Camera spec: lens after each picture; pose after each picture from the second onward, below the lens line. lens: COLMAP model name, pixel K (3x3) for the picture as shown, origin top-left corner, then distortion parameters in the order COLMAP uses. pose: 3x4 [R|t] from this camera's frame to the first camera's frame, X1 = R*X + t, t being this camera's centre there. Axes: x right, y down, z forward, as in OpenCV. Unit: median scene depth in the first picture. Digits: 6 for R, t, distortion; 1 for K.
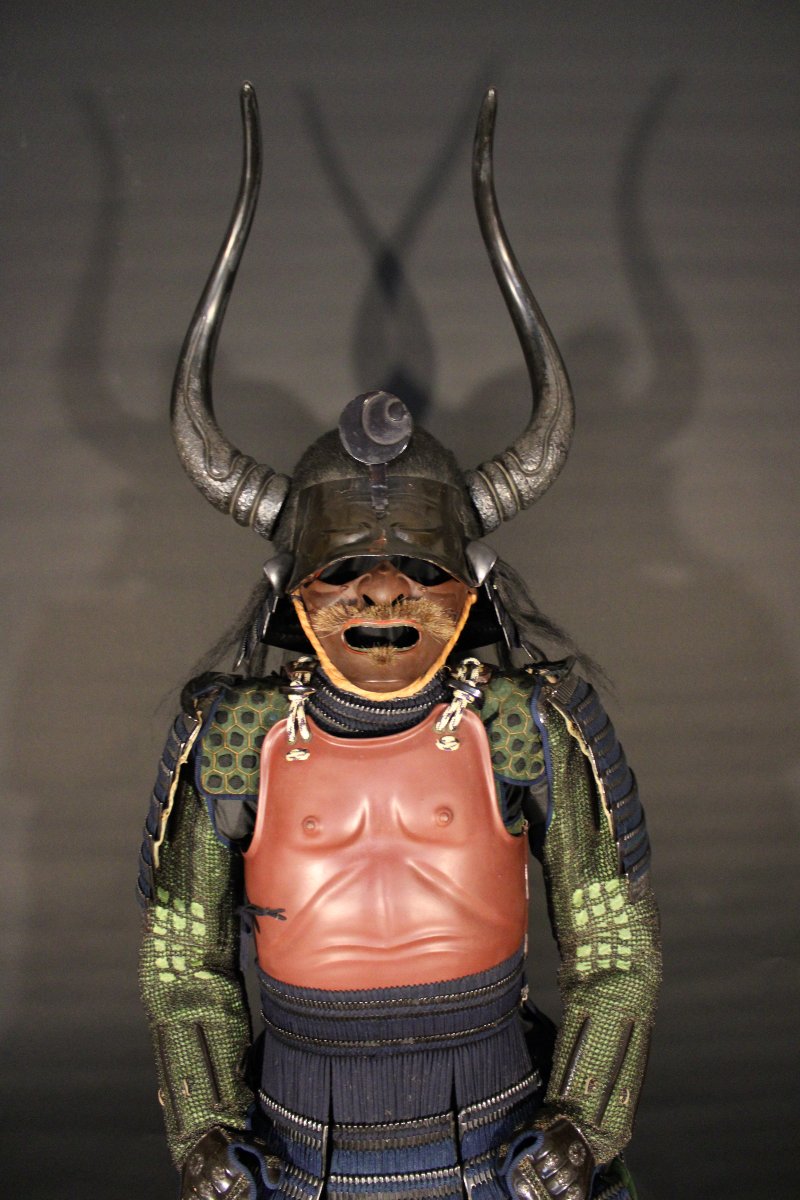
lens RADIAL K [[985.9, 0, 410.6], [0, 985.9, 601.3], [0, 0, 1]] dist [-0.163814, 0.136391]
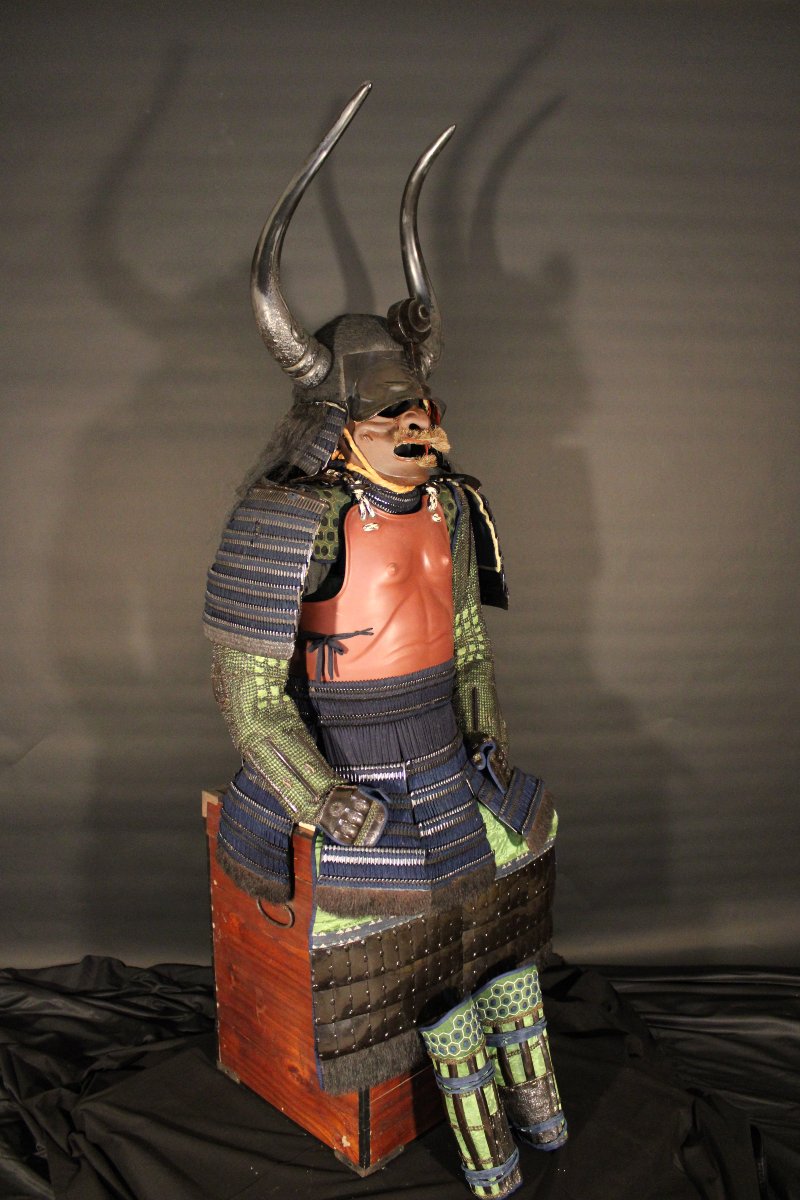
lens RADIAL K [[985.9, 0, 400.6], [0, 985.9, 600.7], [0, 0, 1]] dist [-0.163814, 0.136391]
pose [[0.703118, -0.073948, 0.707217, -1.102358], [0.021575, 0.996339, 0.082729, 0.134592], [-0.710745, -0.042910, 0.702139, -0.116417]]
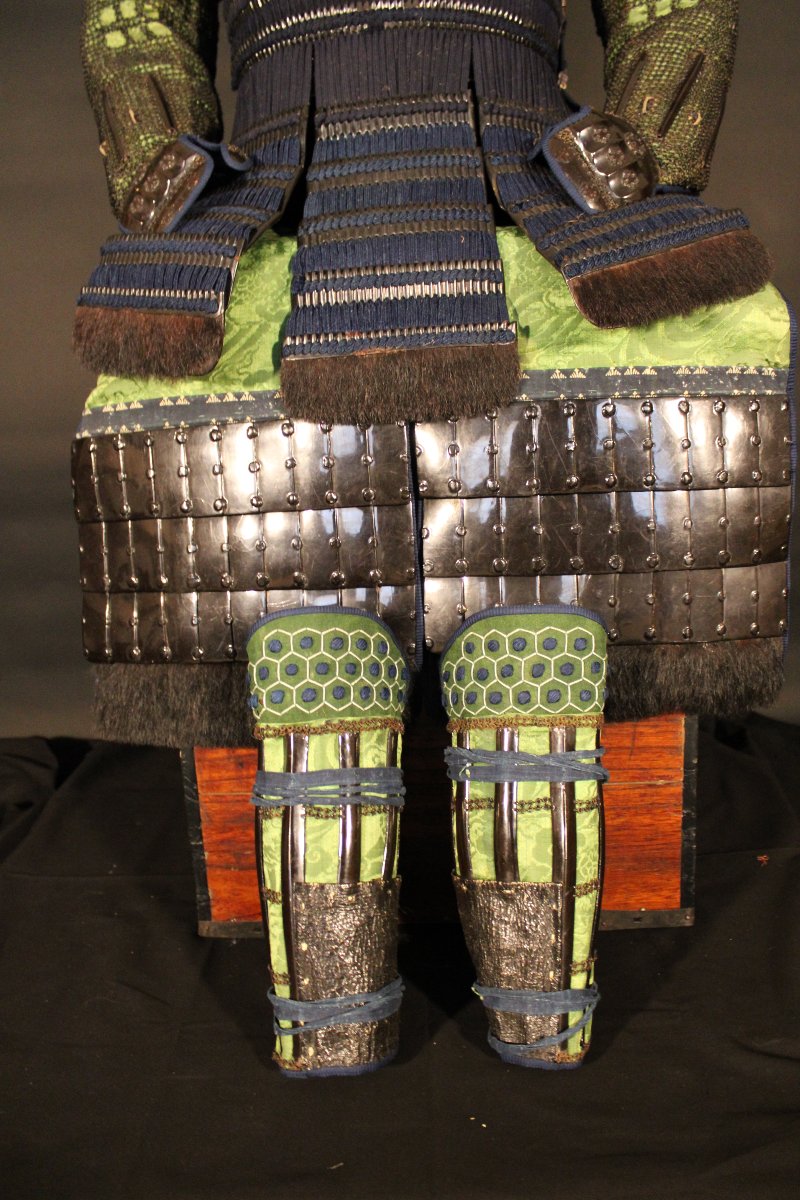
lens RADIAL K [[985.9, 0, 410.1], [0, 985.9, 588.7], [0, 0, 1]] dist [-0.163814, 0.136391]
pose [[0.999344, -0.004694, -0.035914, 0.019059], [0.009349, 0.991395, 0.130570, 0.753809], [0.034992, -0.130821, 0.990788, 0.168736]]
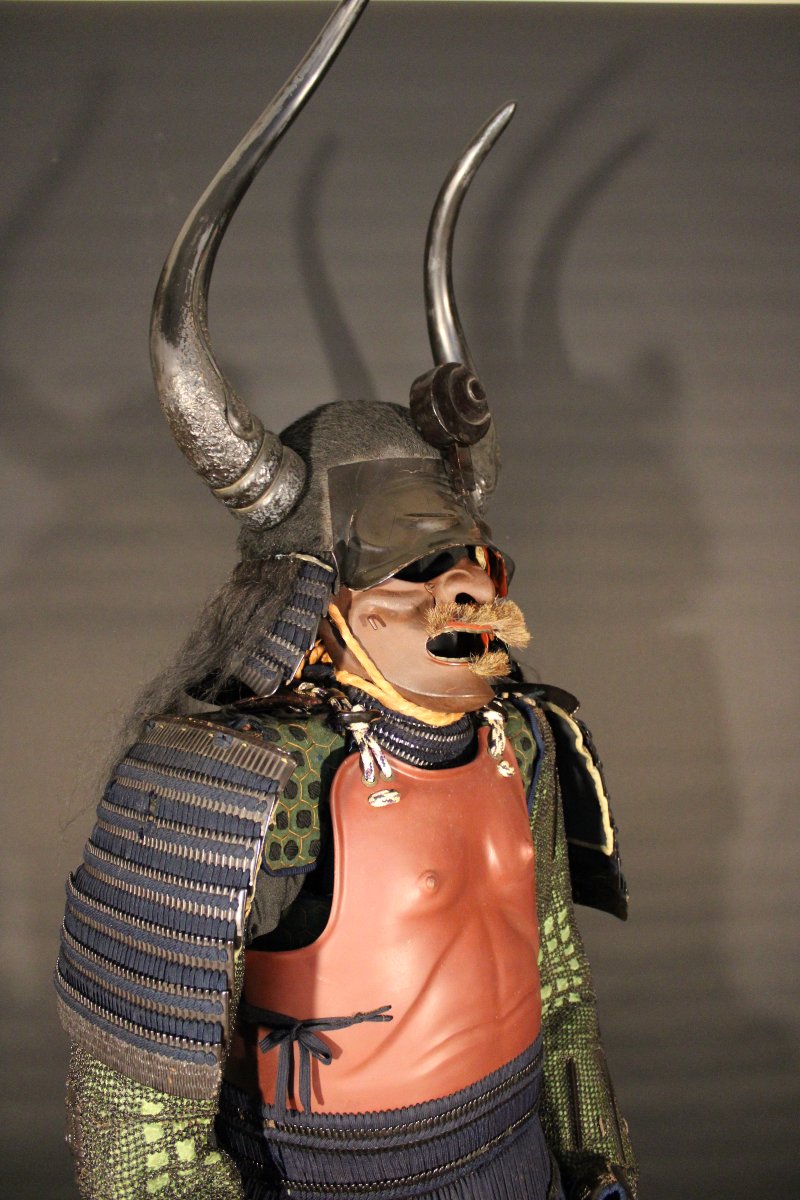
lens RADIAL K [[985.9, 0, 412.7], [0, 985.9, 601.2], [0, 0, 1]] dist [-0.163814, 0.136391]
pose [[0.696939, 0.055380, 0.714989, -0.611884], [0.037256, 0.992871, -0.113220, 0.084701], [-0.716162, 0.105545, 0.689907, 0.406411]]
